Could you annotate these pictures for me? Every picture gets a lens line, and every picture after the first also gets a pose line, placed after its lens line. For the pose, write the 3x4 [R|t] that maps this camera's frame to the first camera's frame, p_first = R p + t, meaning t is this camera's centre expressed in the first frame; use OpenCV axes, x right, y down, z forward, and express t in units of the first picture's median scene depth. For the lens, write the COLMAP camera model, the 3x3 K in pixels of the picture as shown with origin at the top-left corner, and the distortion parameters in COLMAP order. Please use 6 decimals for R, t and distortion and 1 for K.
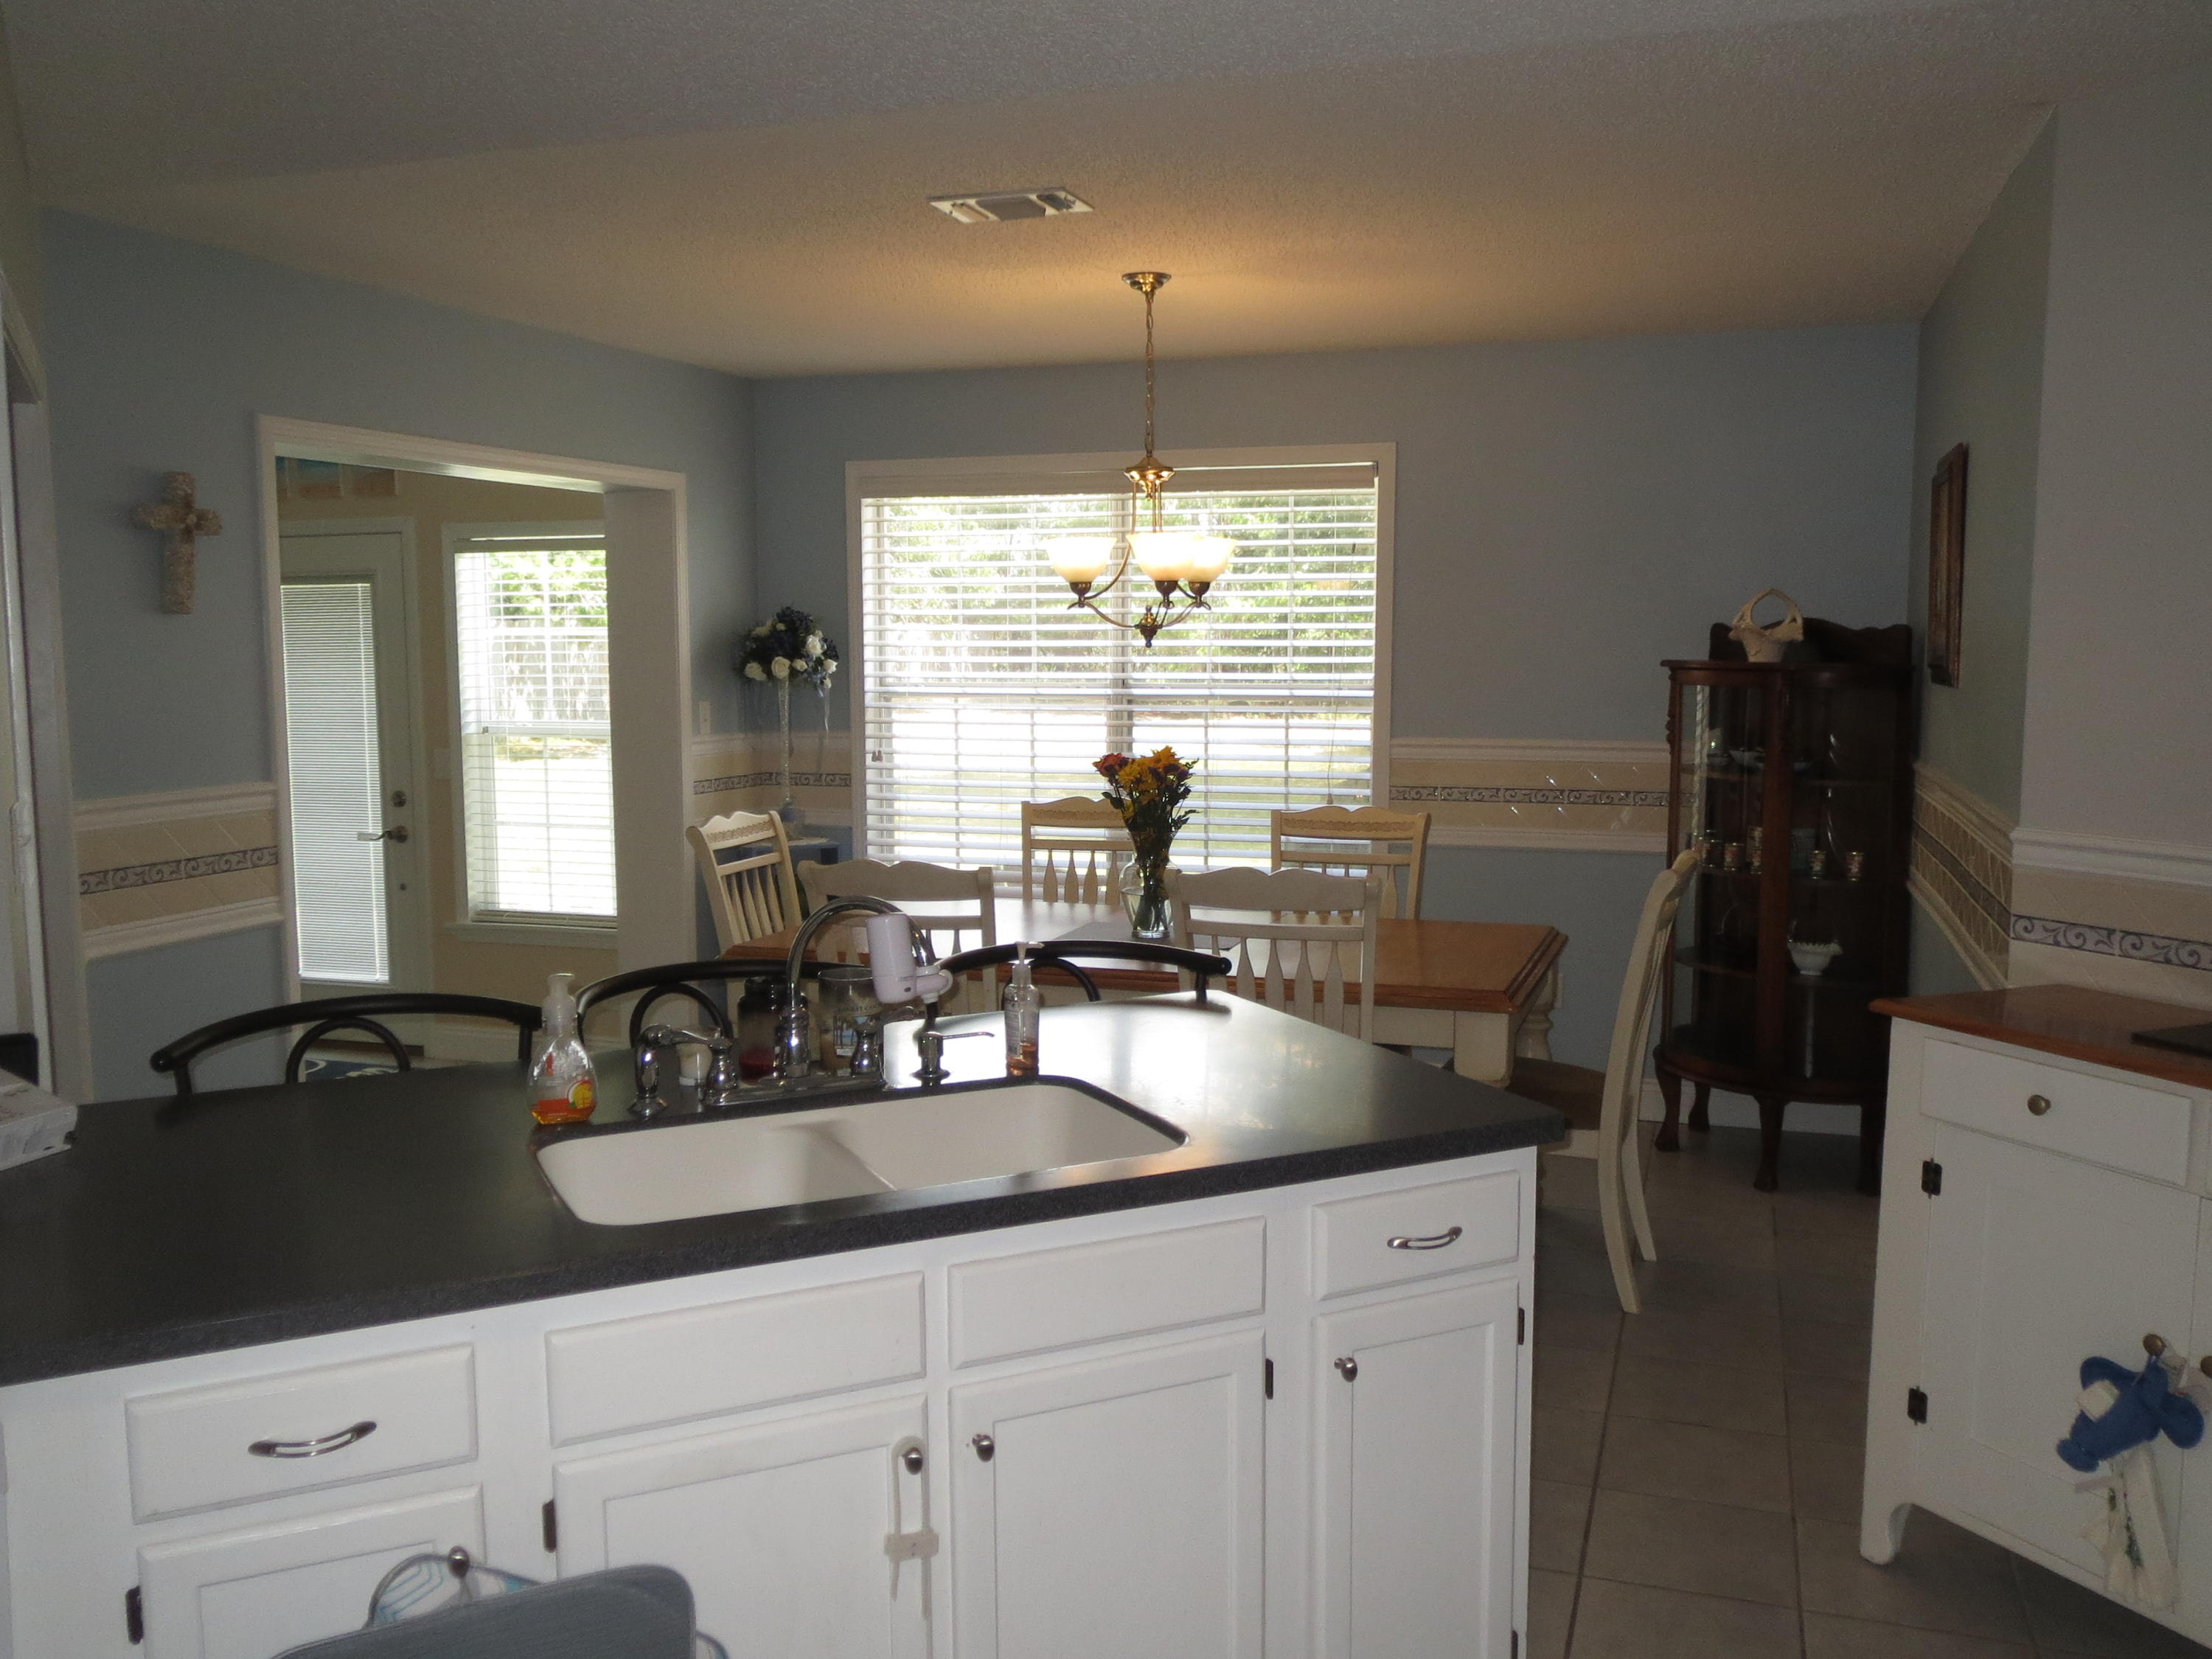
lens RADIAL K [[1885.9, 0, 1106.0], [0, 1885.9, 829.5], [0, 0, 1]] dist [-0.003665, -0.003180]
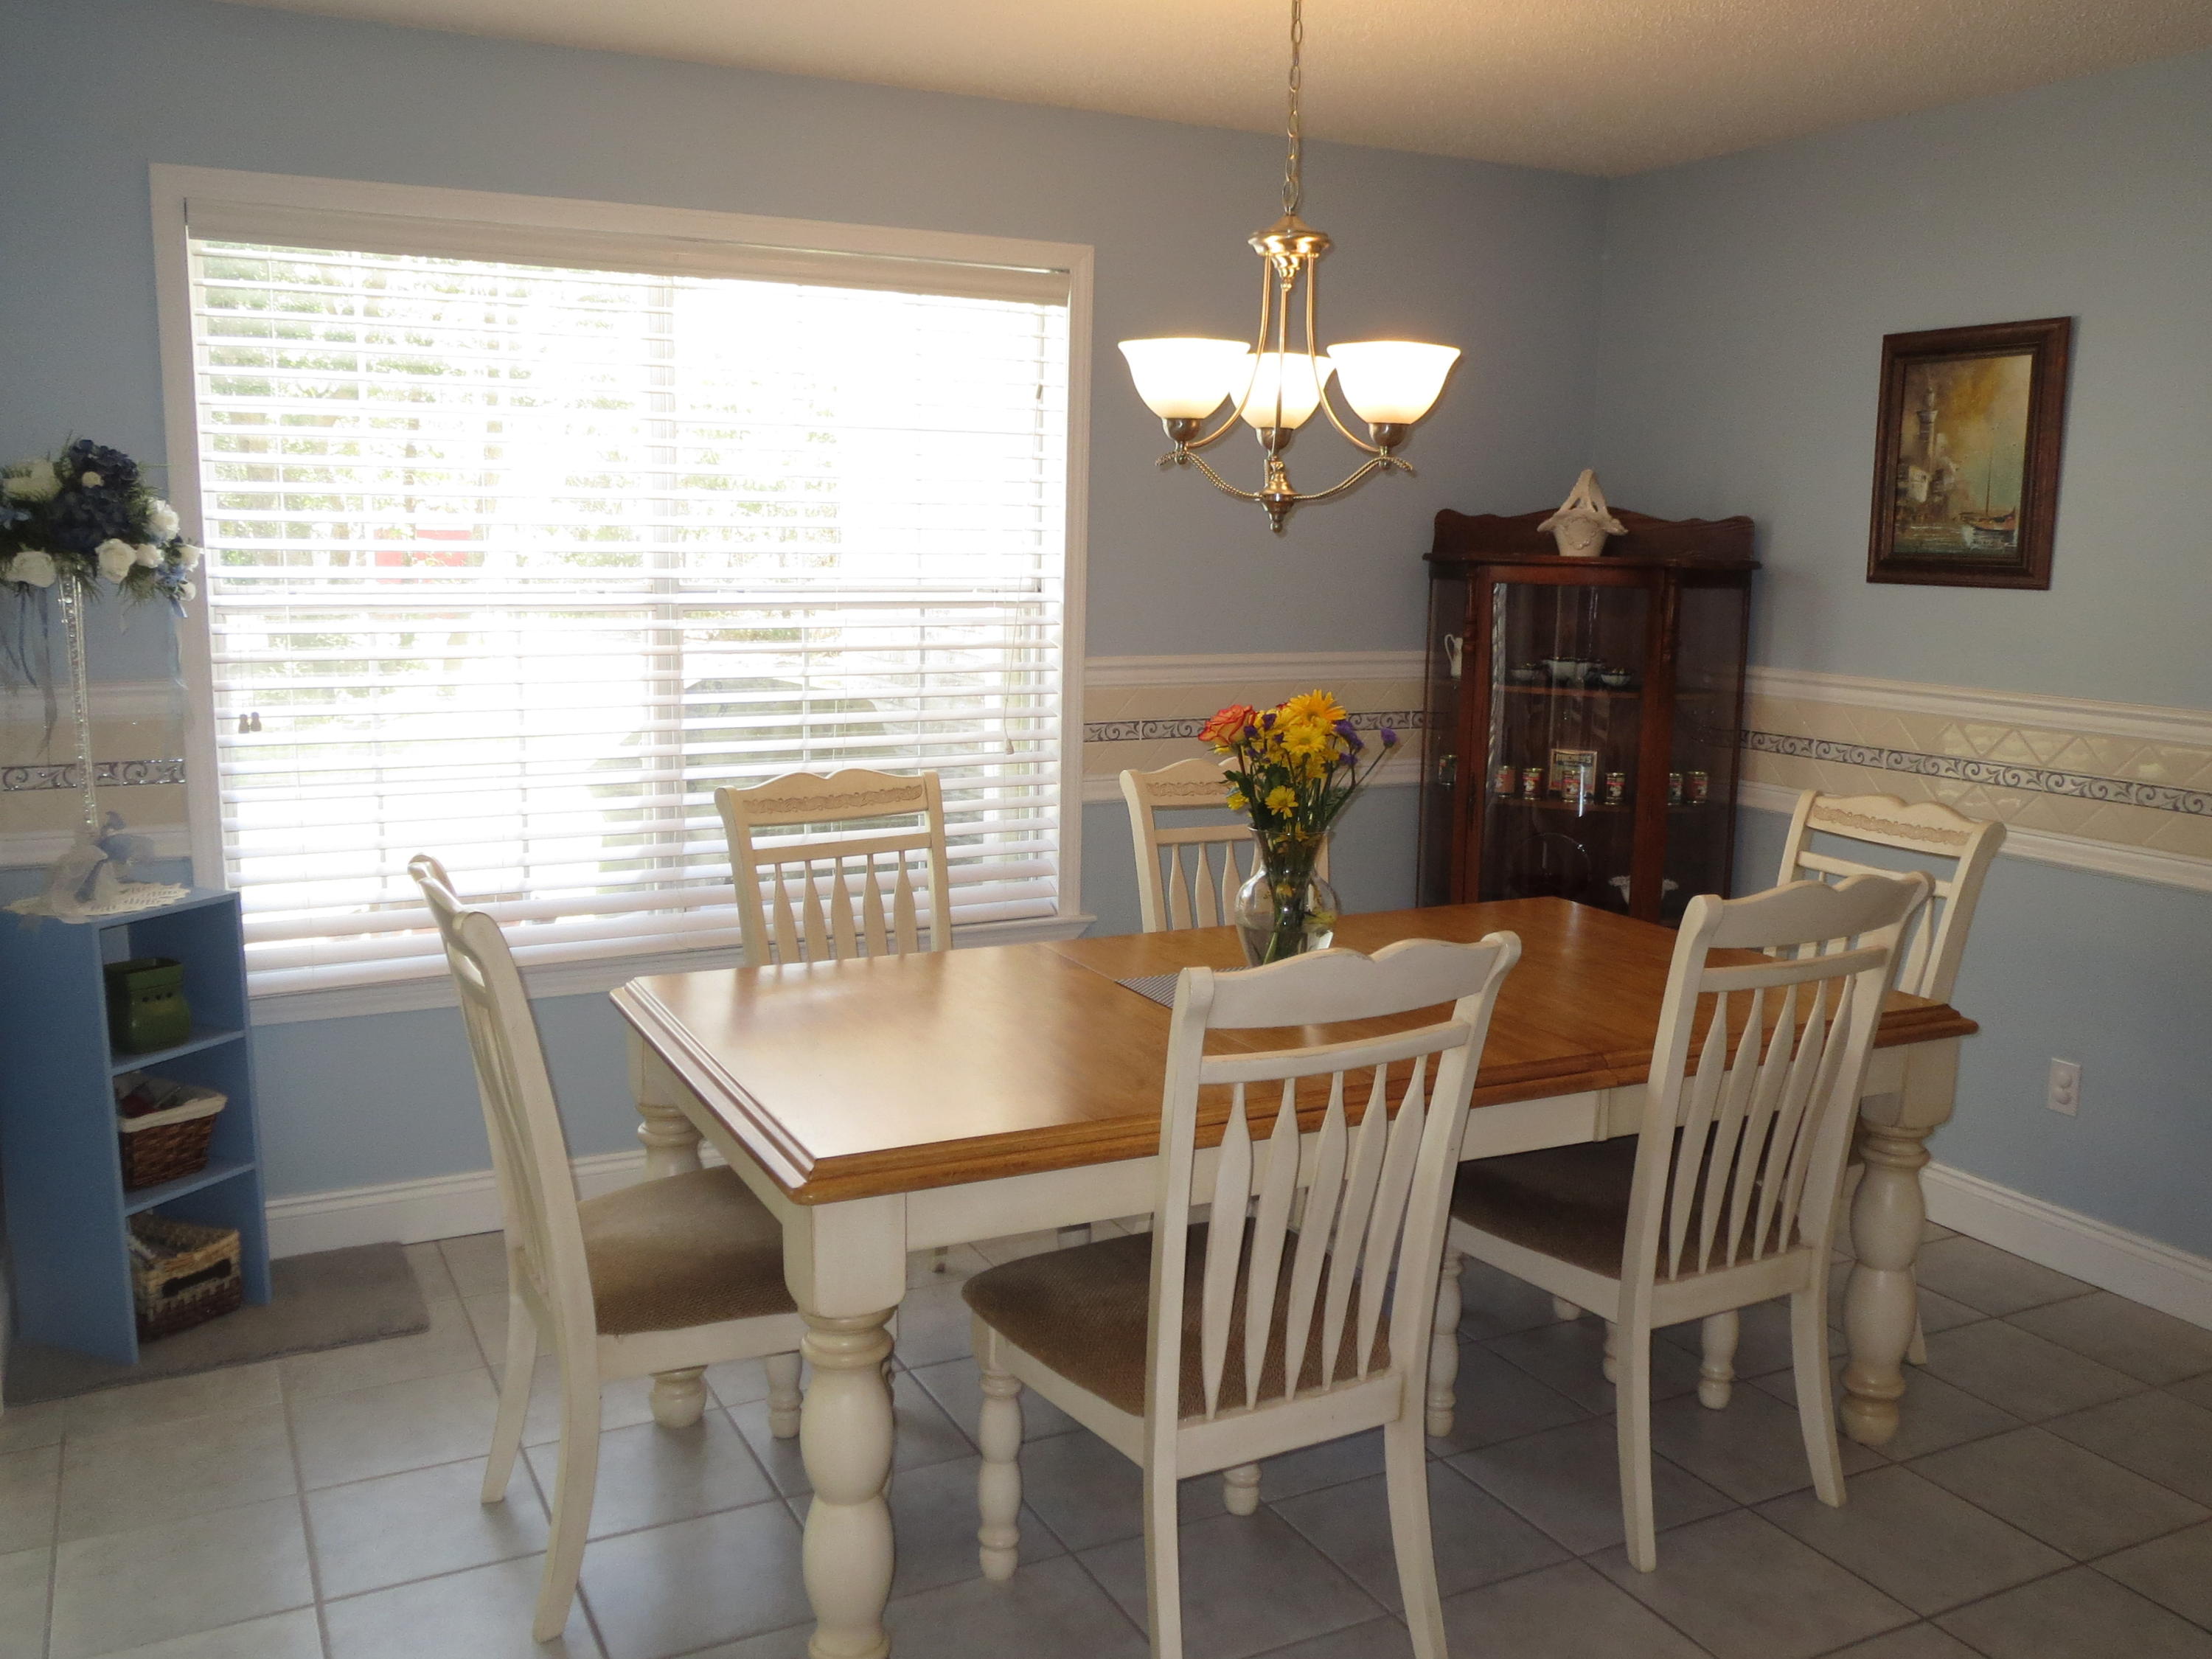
lens RADIAL K [[1885.9, 0, 1106.0], [0, 1885.9, 829.5], [0, 0, 1]] dist [-0.003665, -0.003180]
pose [[0.702987, -0.102503, 0.703777, -0.346815], [0.058569, 0.994542, 0.086349, -0.042394], [-0.708787, -0.019482, 0.705153, 0.453226]]
